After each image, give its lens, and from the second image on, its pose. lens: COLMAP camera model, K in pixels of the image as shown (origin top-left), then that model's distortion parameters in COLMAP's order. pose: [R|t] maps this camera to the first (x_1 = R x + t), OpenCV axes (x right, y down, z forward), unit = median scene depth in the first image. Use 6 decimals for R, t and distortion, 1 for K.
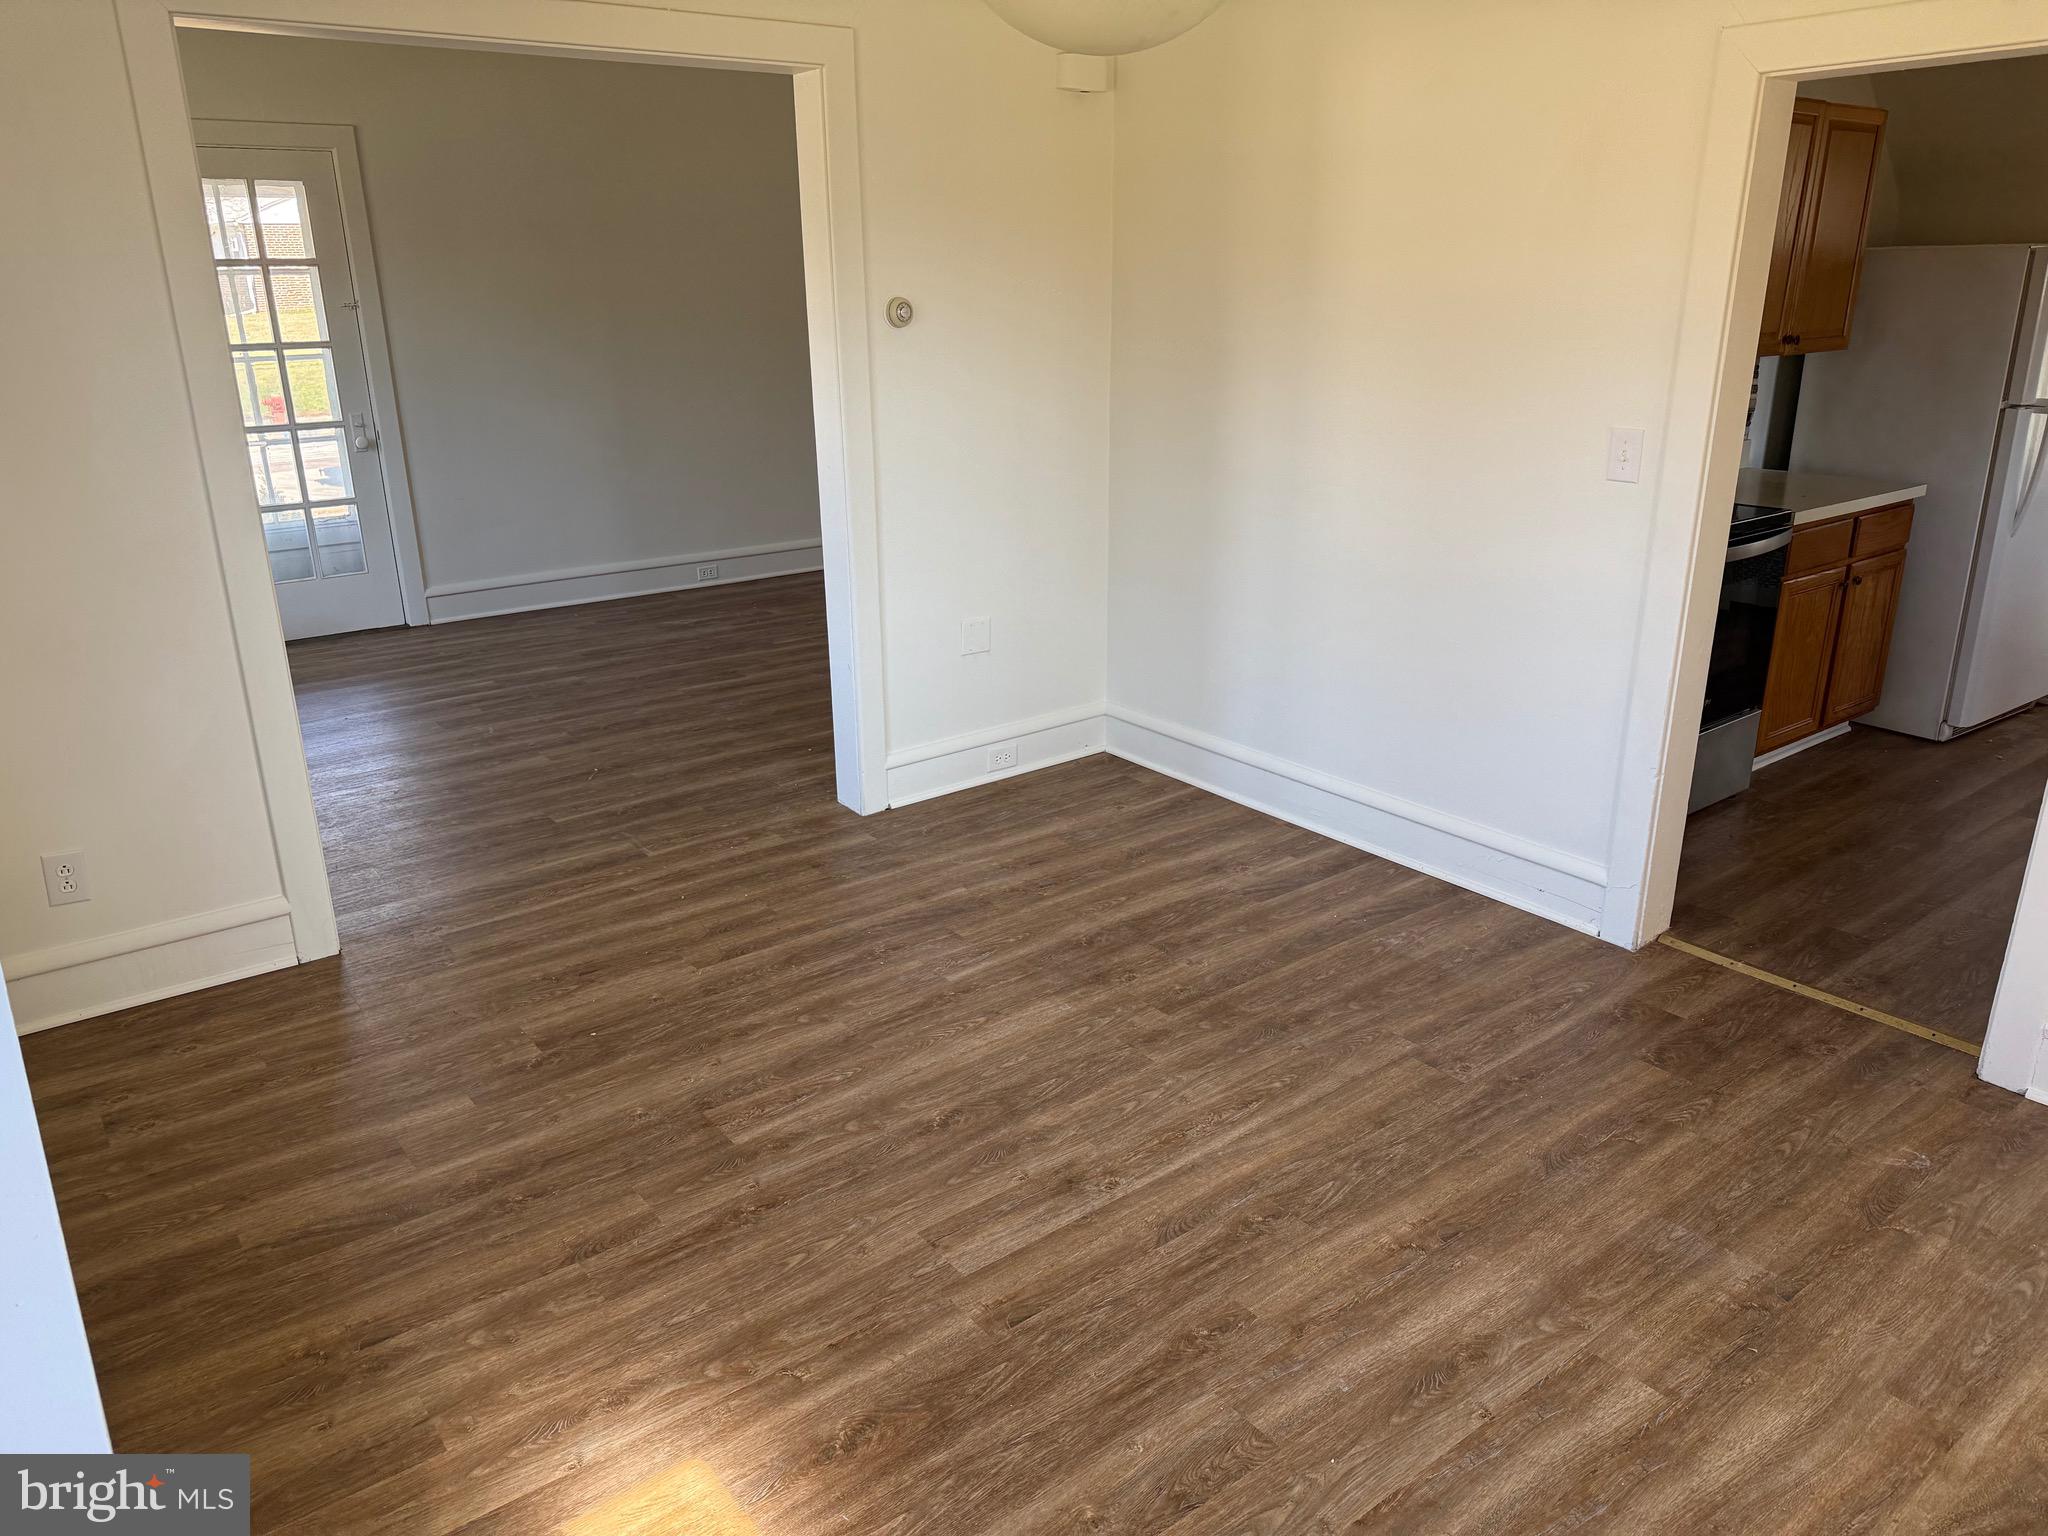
lens RADIAL K [[1449.7, 0, 1024.0], [0, 1449.7, 768.0], [0, 0, 1]] dist [-0.005063, -0.007388]
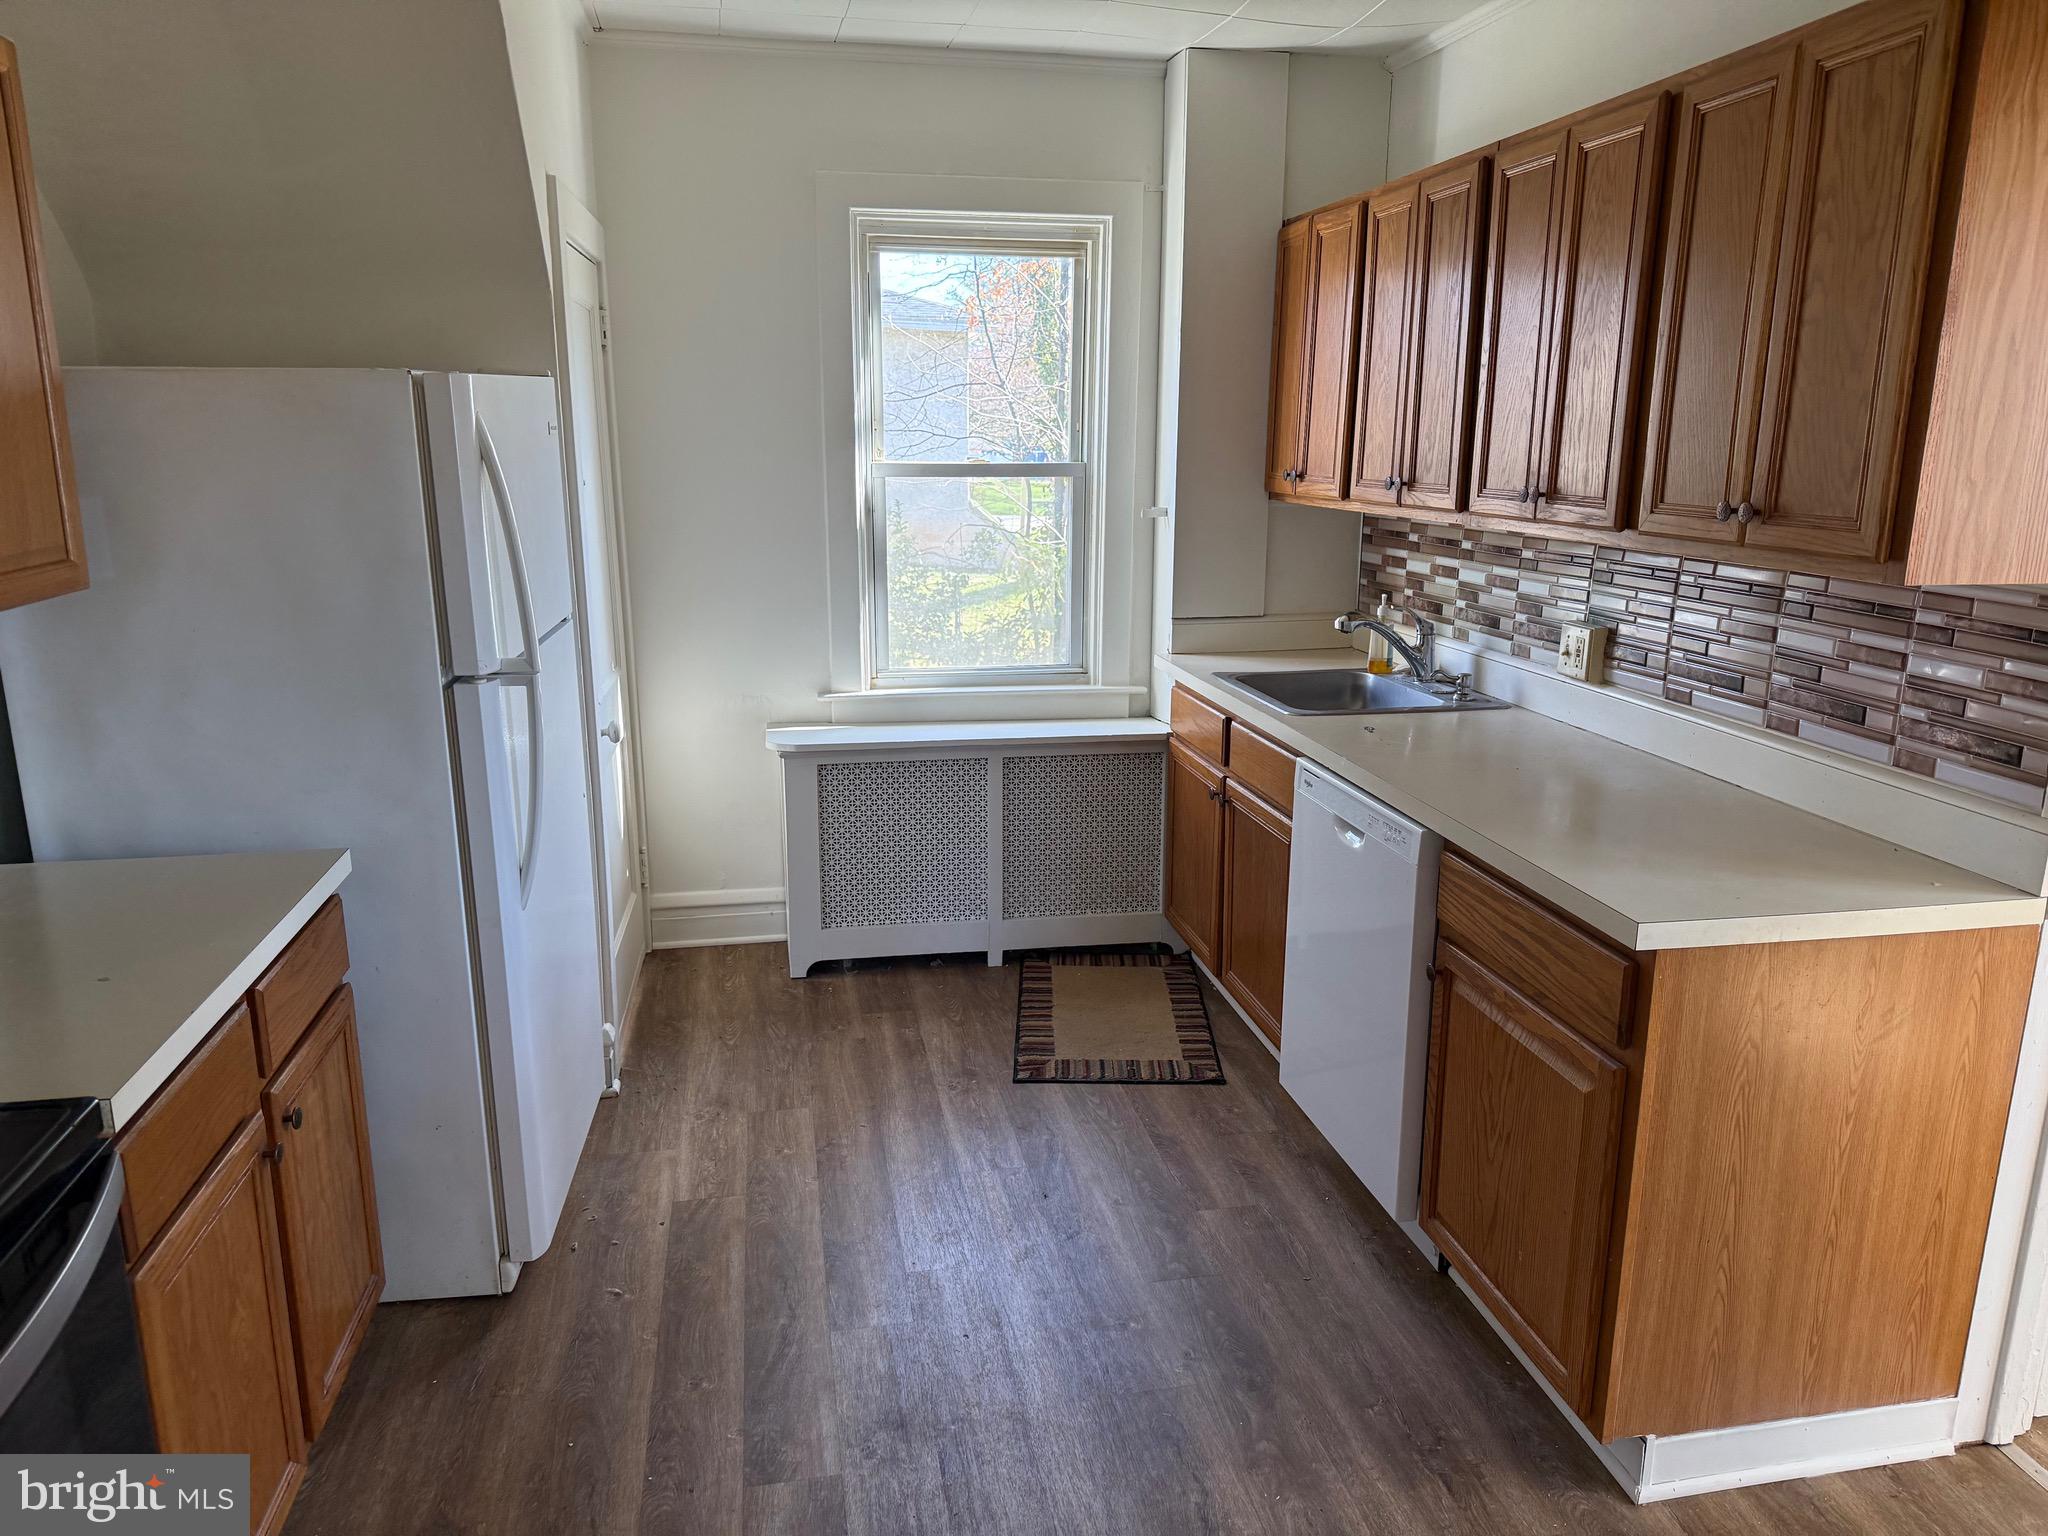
lens RADIAL K [[1449.7, 0, 1024.0], [0, 1449.7, 768.0], [0, 0, 1]] dist [-0.005063, -0.007388]
pose [[0.454934, -0.201108, 0.867520, 0.807059], [0.273671, 0.958598, 0.078707, -0.512747], [-0.847431, 0.201609, 0.491136, 1.456831]]
